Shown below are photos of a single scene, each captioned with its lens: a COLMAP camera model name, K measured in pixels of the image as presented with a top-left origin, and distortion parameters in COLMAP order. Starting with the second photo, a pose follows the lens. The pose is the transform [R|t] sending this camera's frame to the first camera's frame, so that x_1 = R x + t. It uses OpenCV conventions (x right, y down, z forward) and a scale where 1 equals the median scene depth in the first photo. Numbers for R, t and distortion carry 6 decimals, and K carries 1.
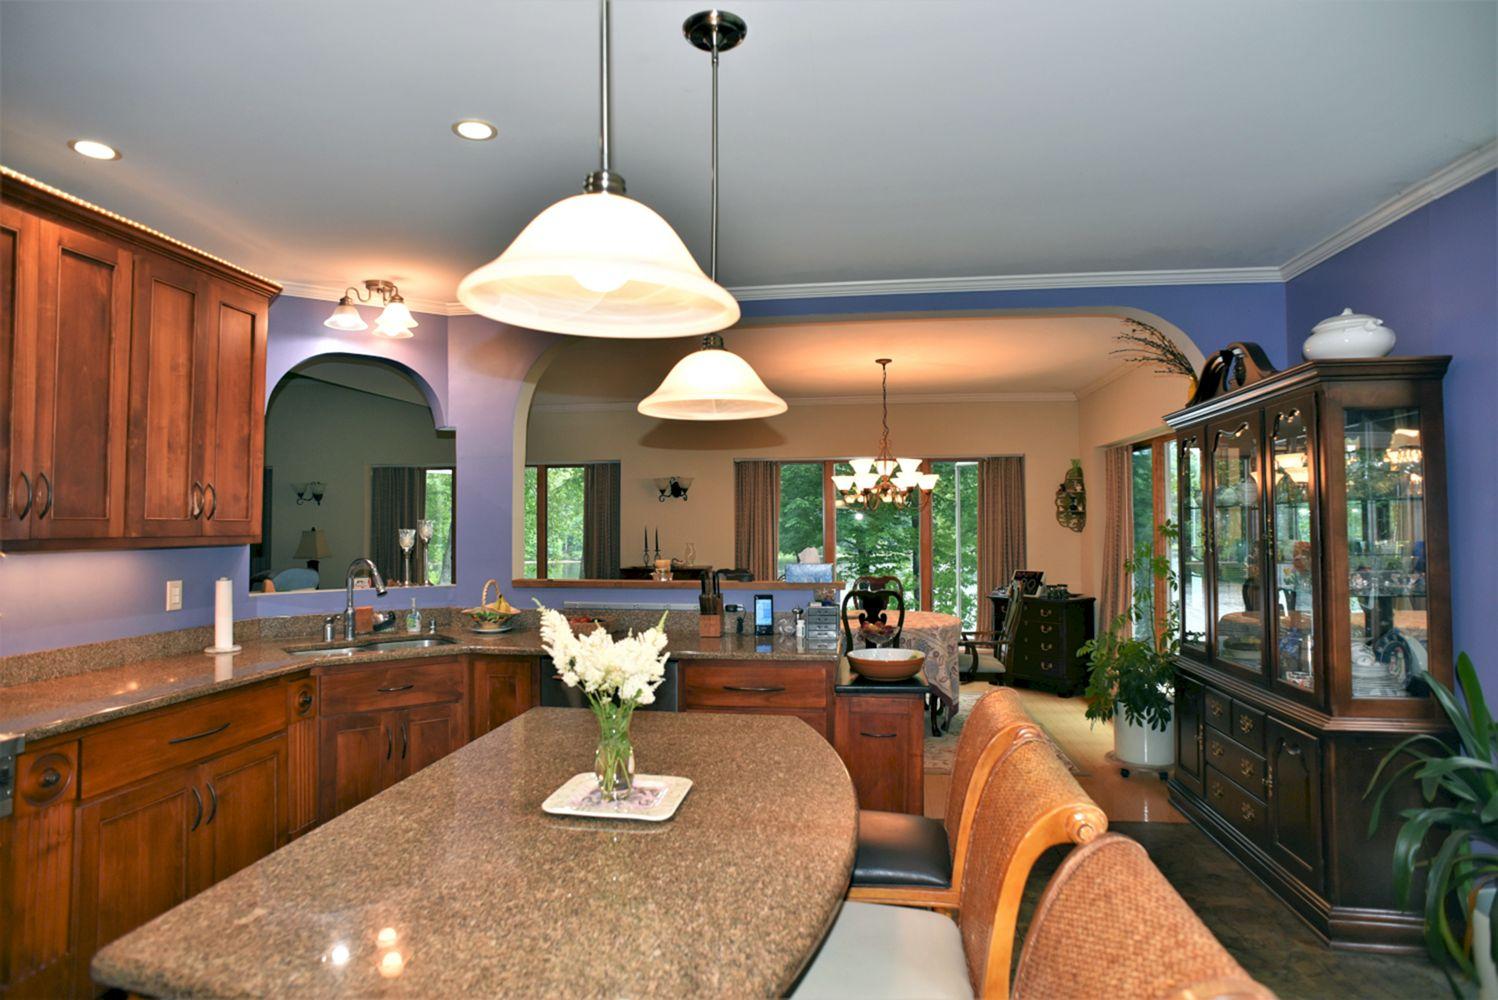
lens RADIAL K [[856.0, 0, 740.4], [0, 856.0, 493.2], [0, 0, 1]] dist [-0.068362, 0.049734]
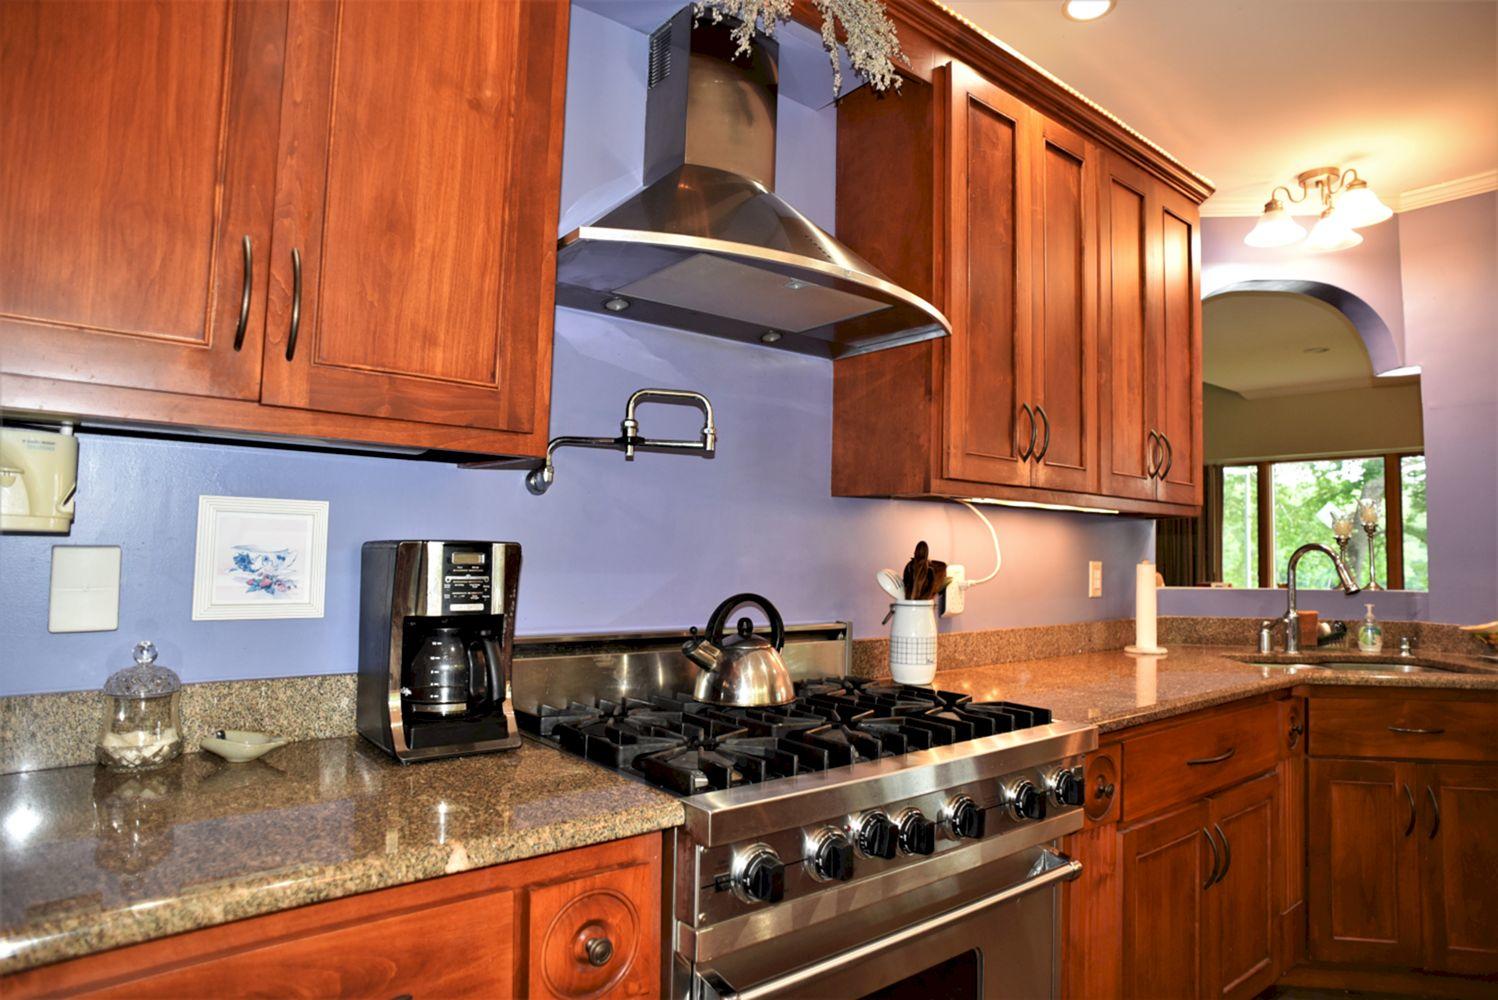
lens RADIAL K [[856.0, 0, 740.4], [0, 856.0, 493.2], [0, 0, 1]] dist [-0.068362, 0.049734]
pose [[0.736574, -0.030540, -0.675667, -0.363111], [0.003791, 0.999151, -0.041028, 0.069546], [0.676347, 0.027659, 0.736064, 0.141664]]
